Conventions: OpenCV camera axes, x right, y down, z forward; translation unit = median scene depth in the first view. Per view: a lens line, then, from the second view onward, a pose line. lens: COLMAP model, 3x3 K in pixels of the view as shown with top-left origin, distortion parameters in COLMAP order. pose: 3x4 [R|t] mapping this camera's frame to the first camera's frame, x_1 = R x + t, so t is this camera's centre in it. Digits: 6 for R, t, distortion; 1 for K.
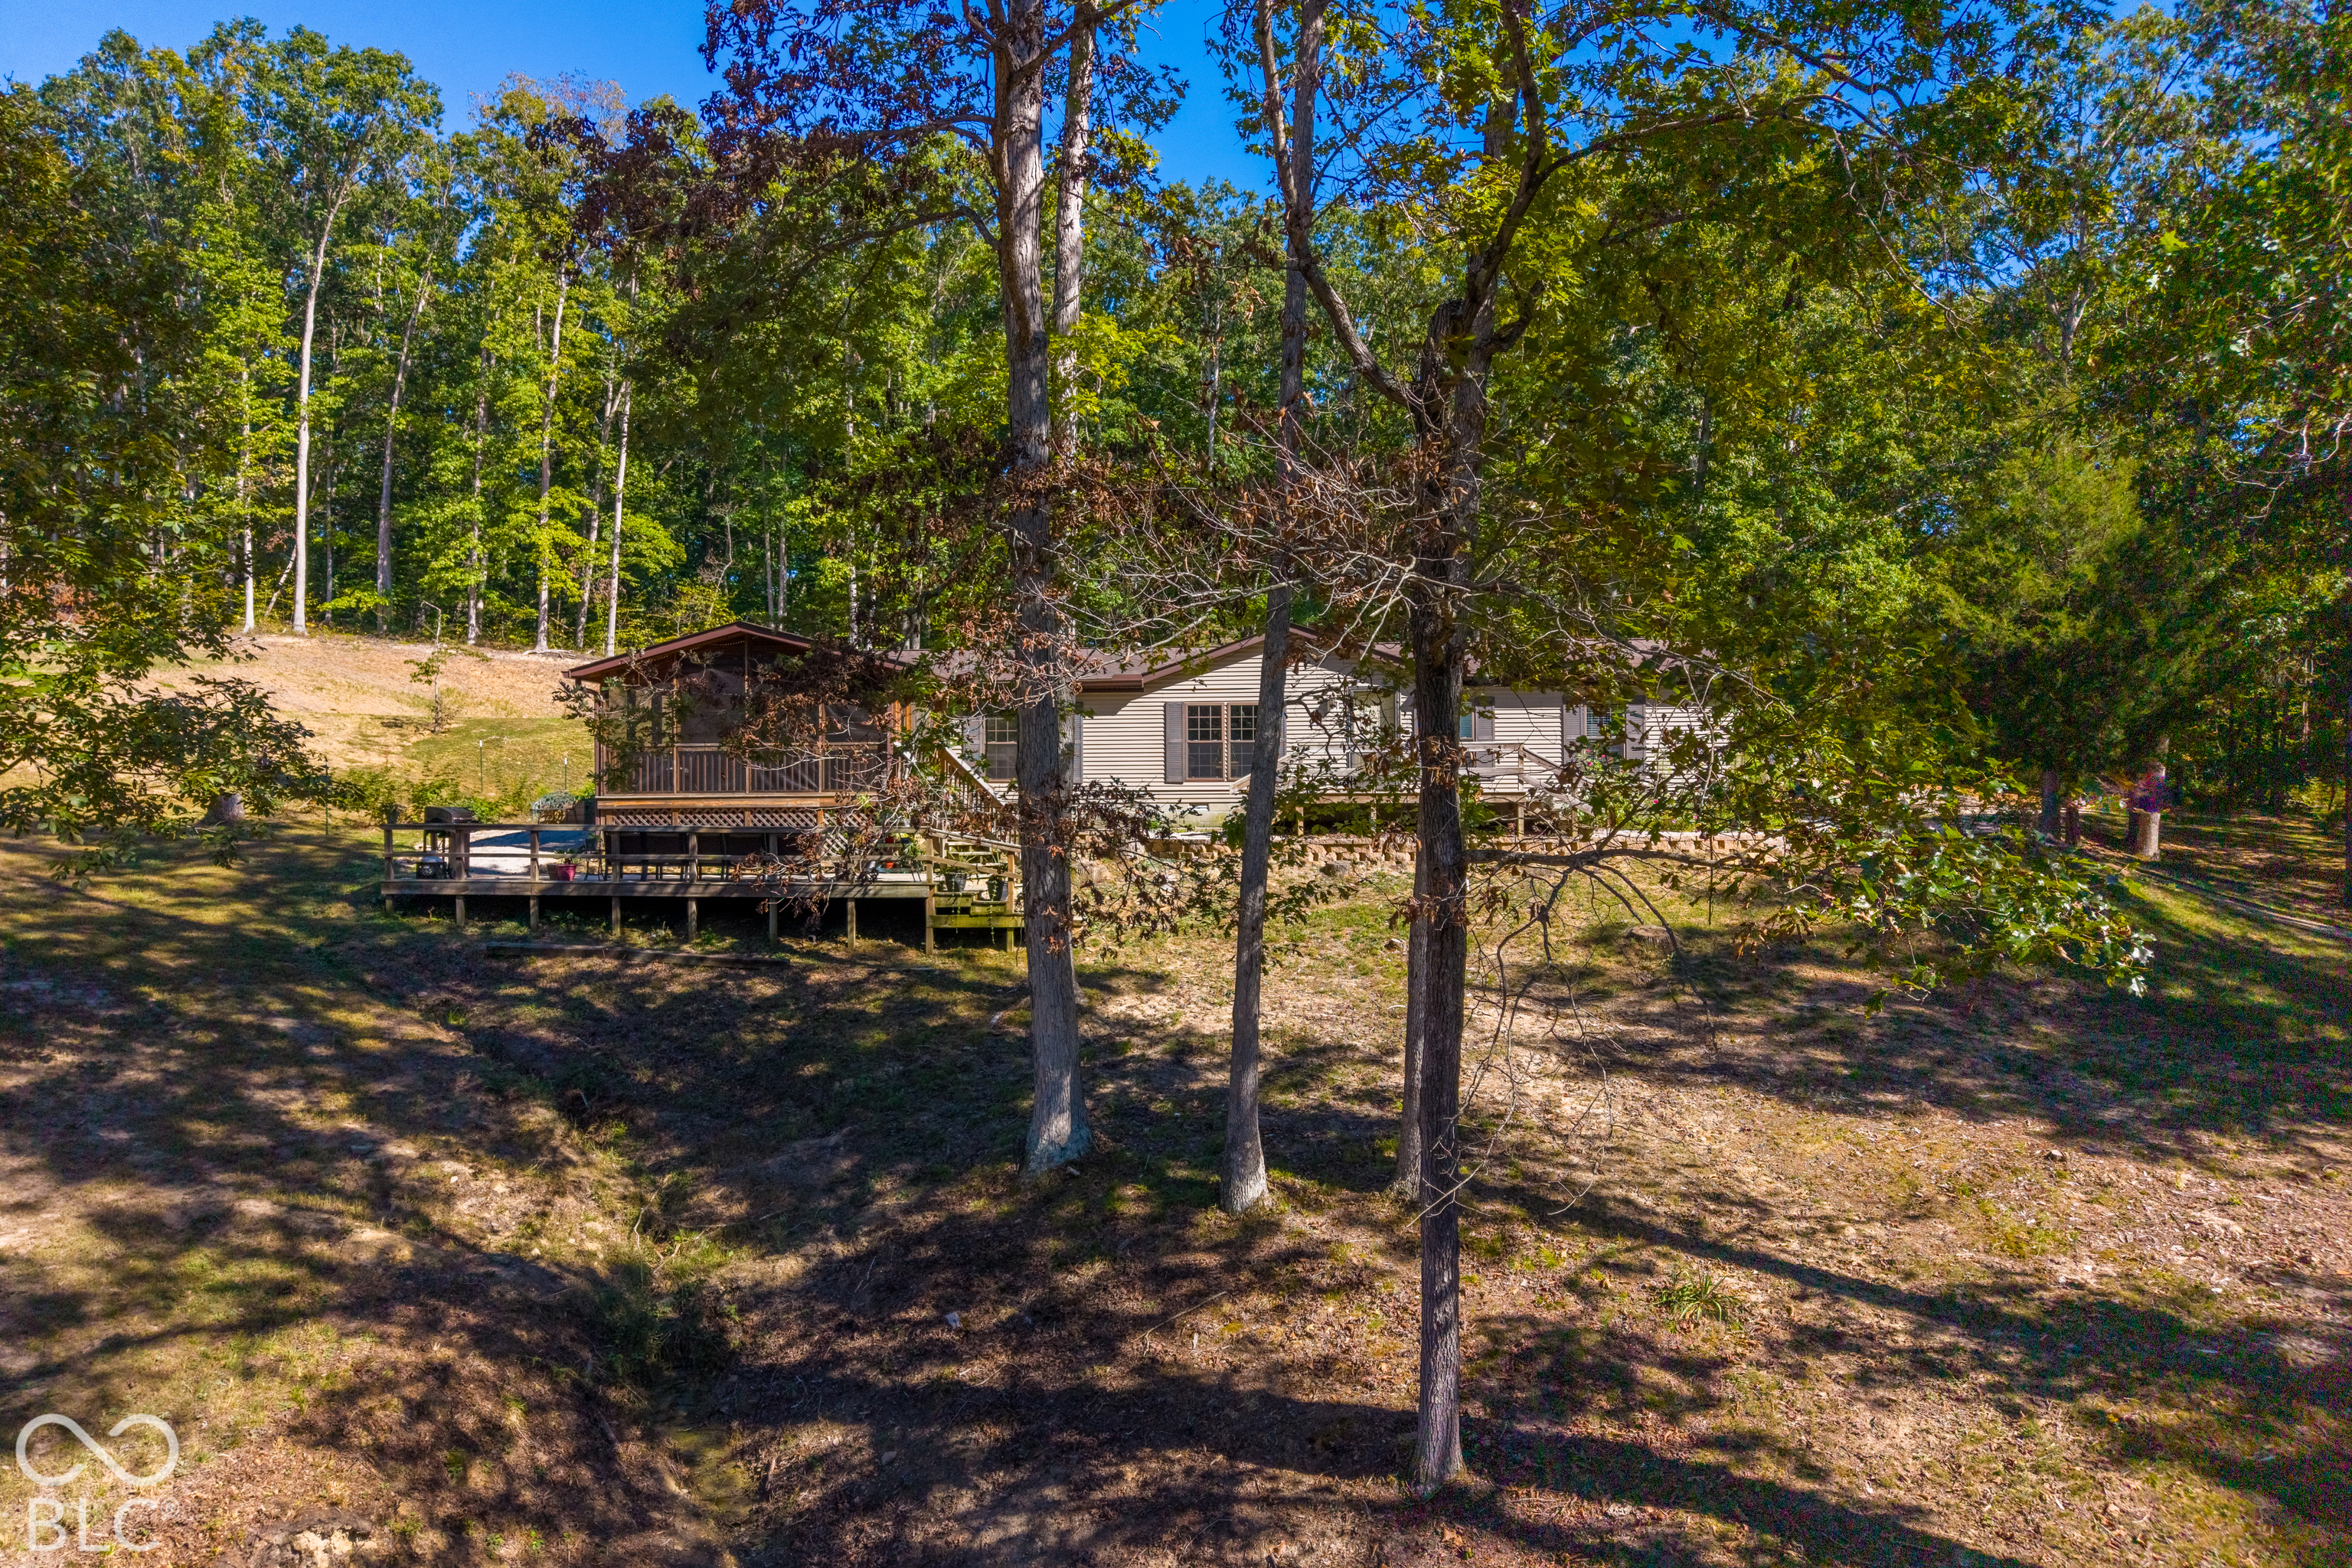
lens RADIAL K [[1588.5, 0, 1180.2], [0, 1588.5, 792.3], [0, 0, 1]] dist [-0.006734, -0.003325]
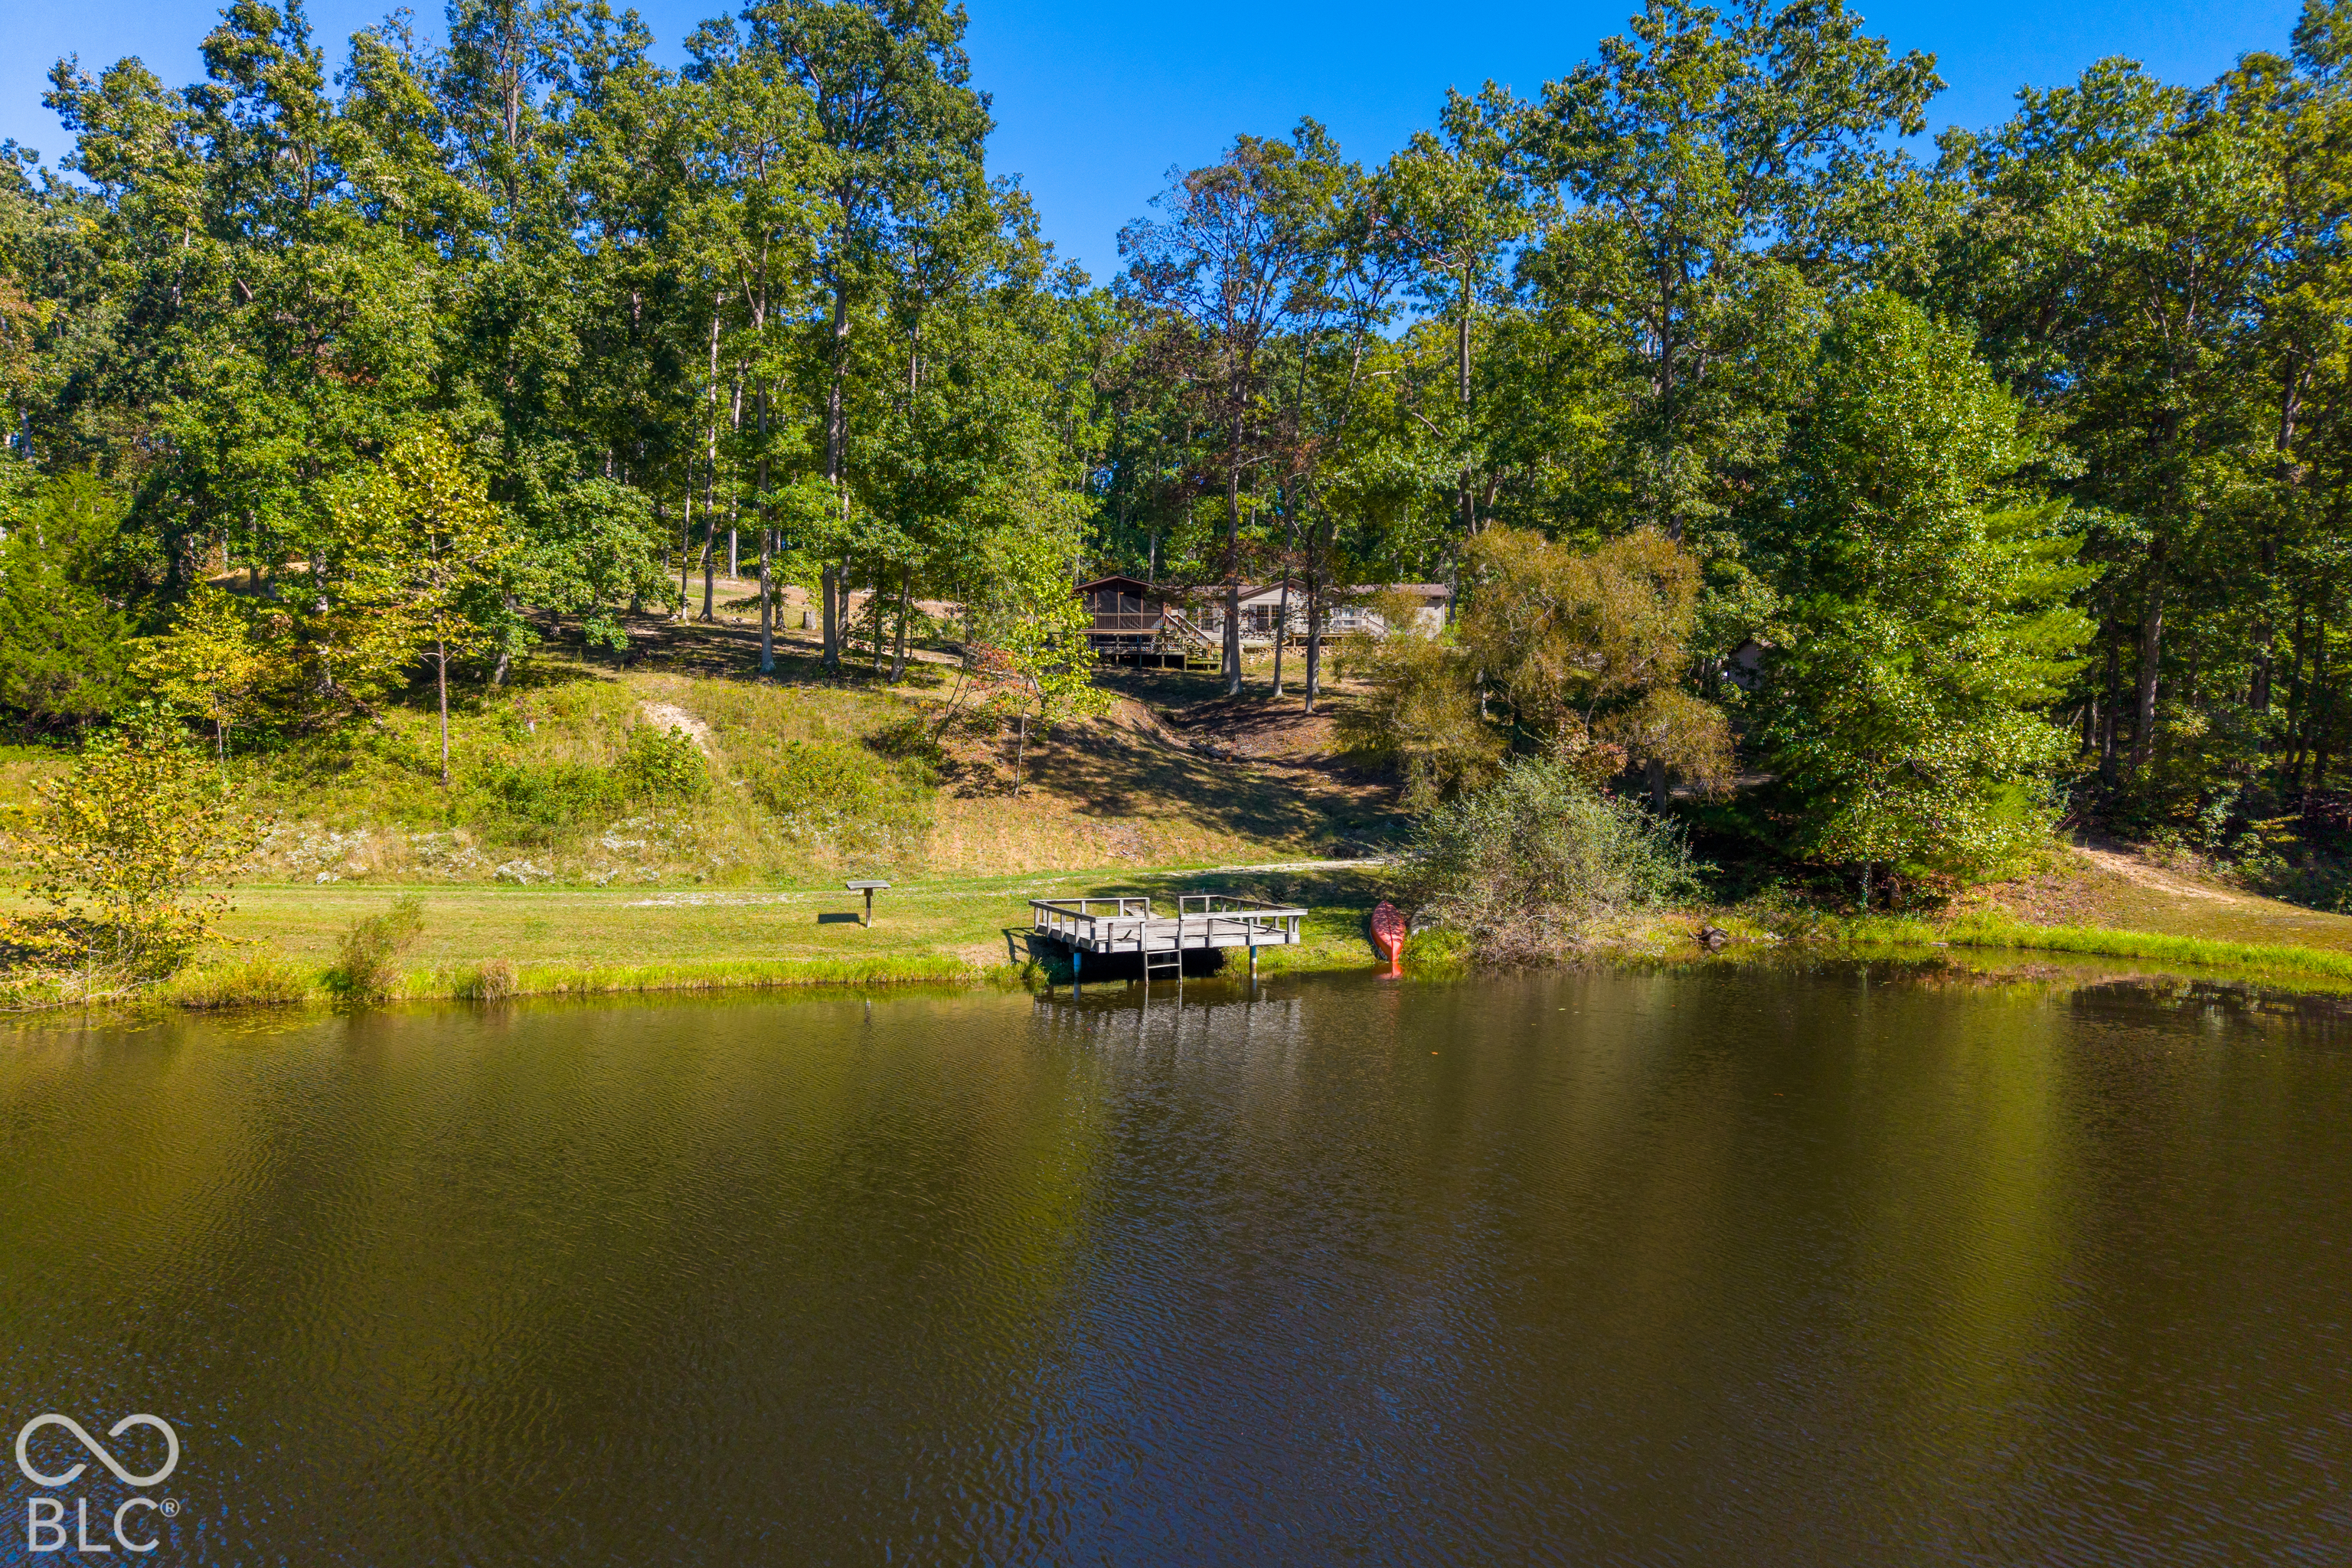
lens RADIAL K [[1588.5, 0, 1190.4], [0, 1588.5, 778.7], [0, 0, 1]] dist [-0.006734, -0.003325]
pose [[0.999850, 0.016053, -0.006430, -0.035391], [-0.015966, 0.999783, 0.013390, 0.084346], [0.006643, -0.013286, 0.999890, -0.719401]]
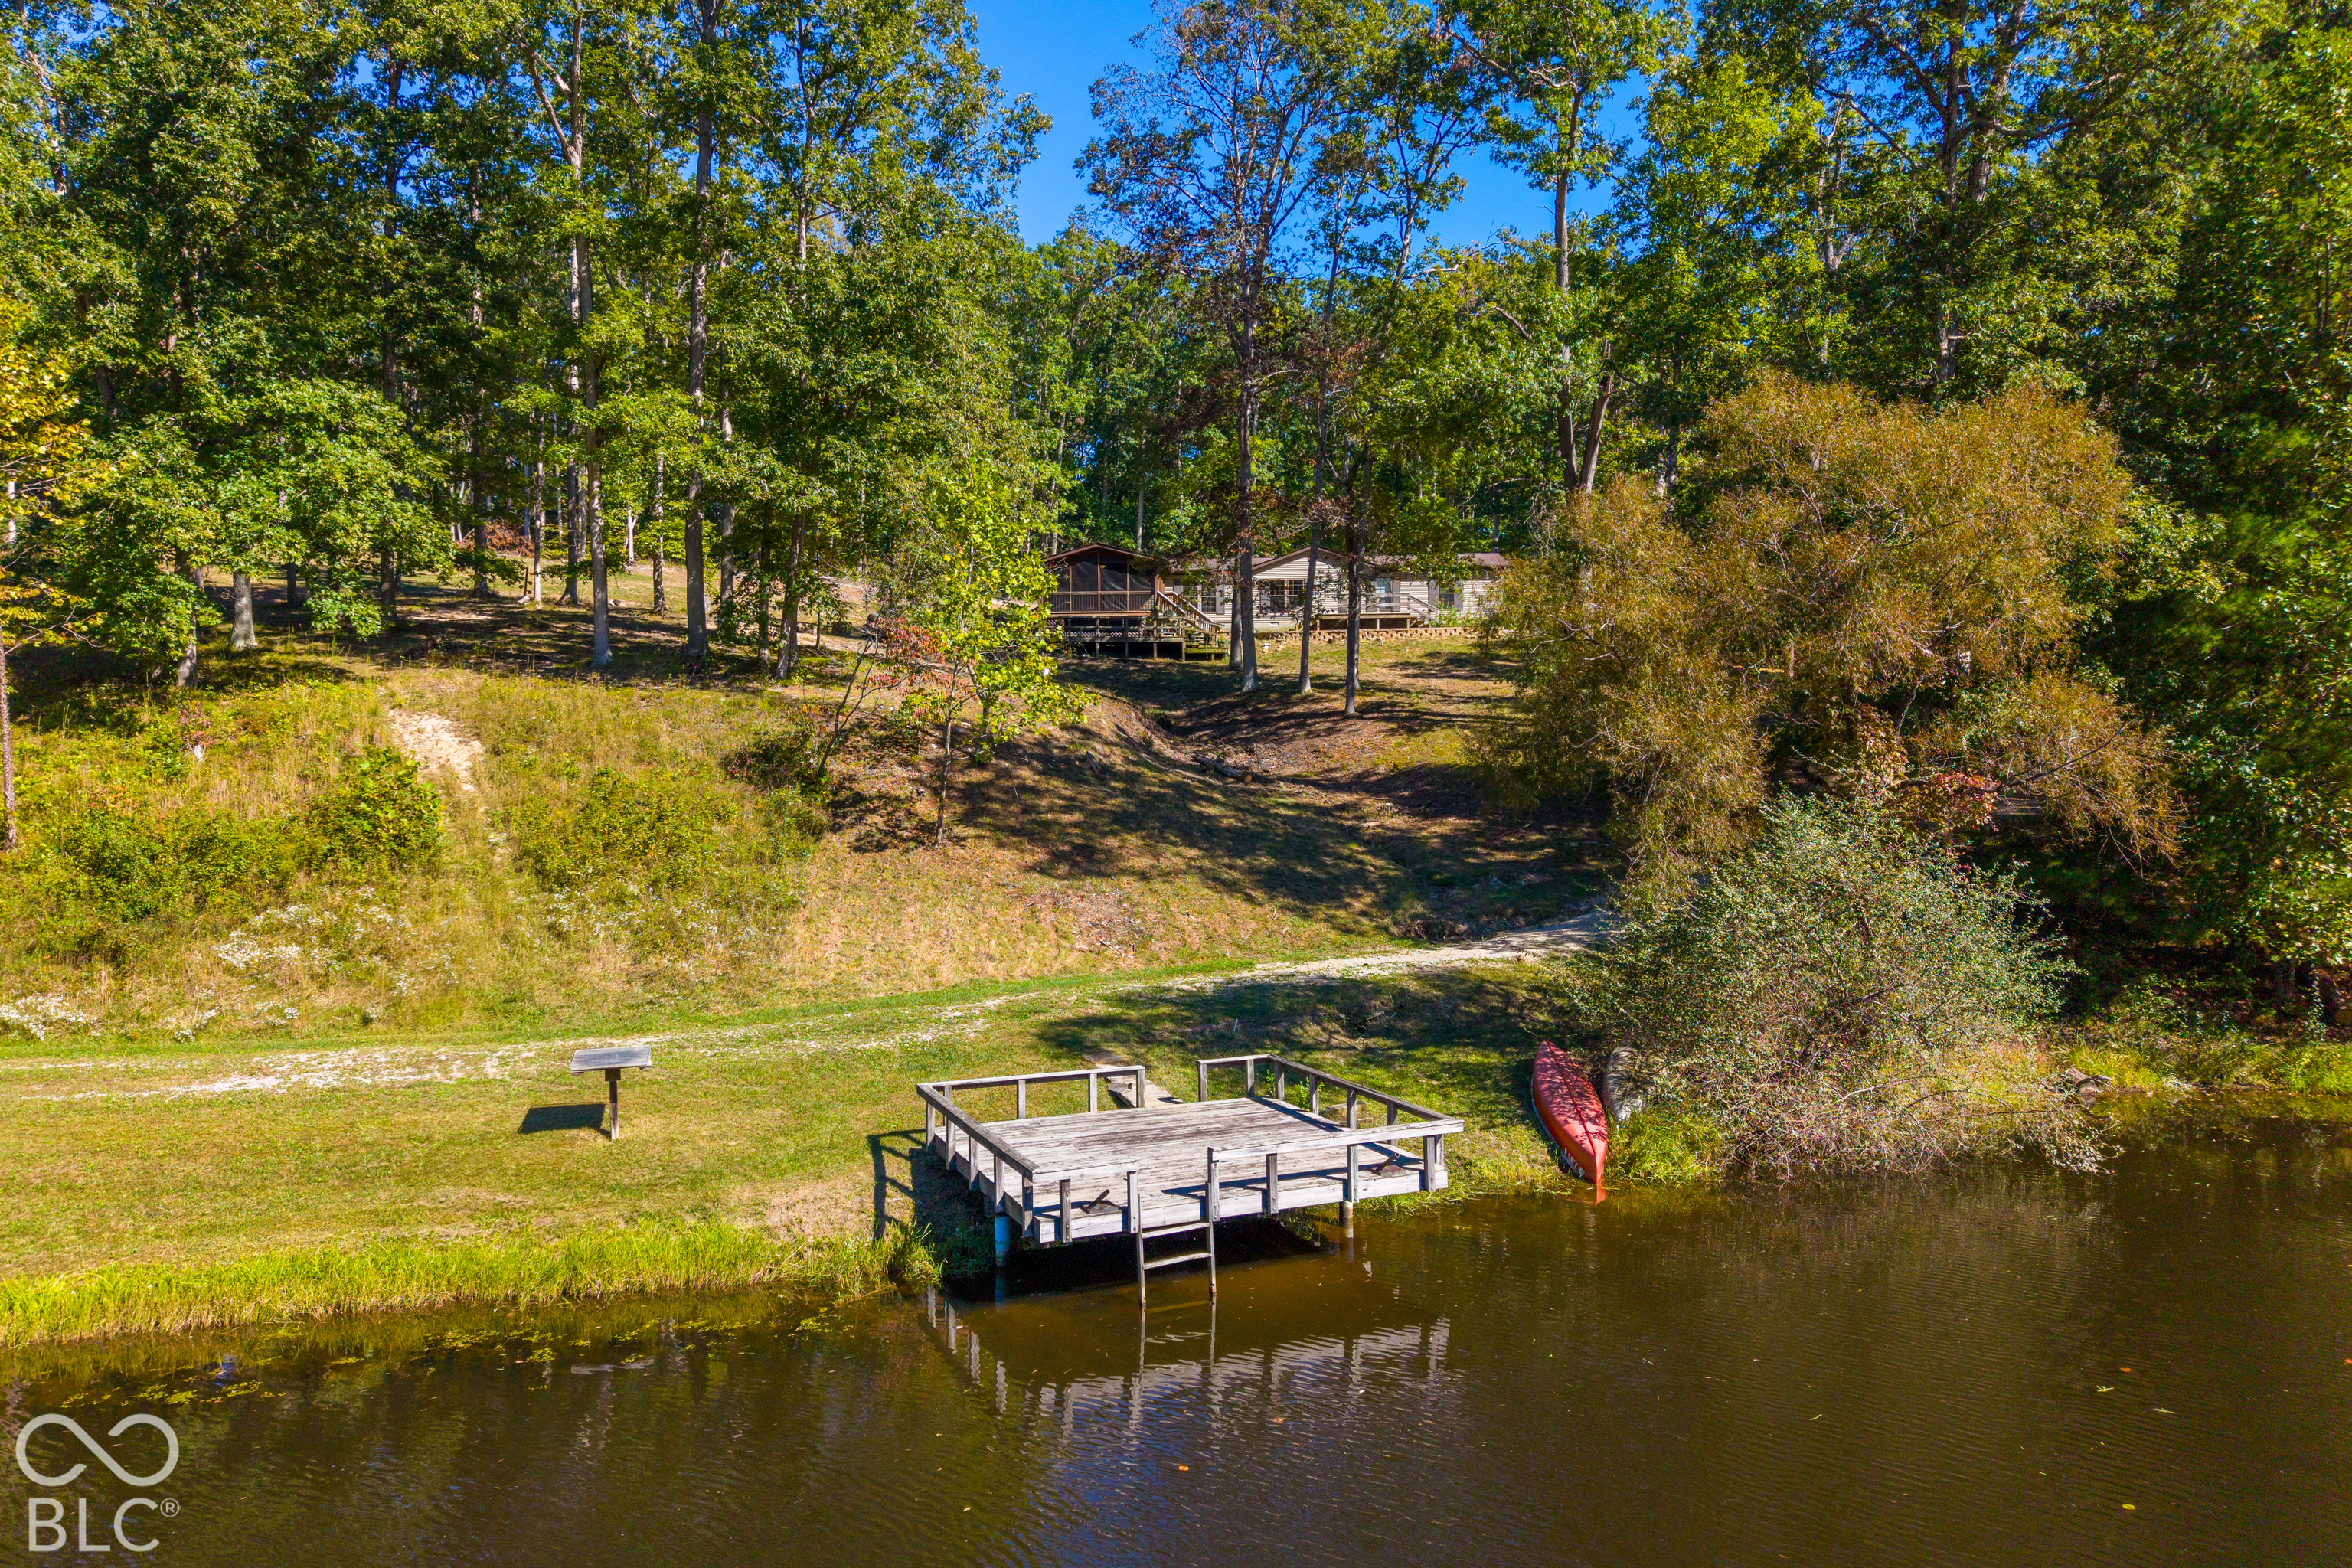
lens RADIAL K [[1588.5, 0, 1161.6], [0, 1588.5, 787.3], [0, 0, 1]] dist [-0.006734, -0.003325]
pose [[0.999835, 0.006422, -0.016990, -0.043150], [-0.006071, 0.999769, 0.020617, 0.076017], [0.017118, -0.020510, 0.999643, -0.506532]]
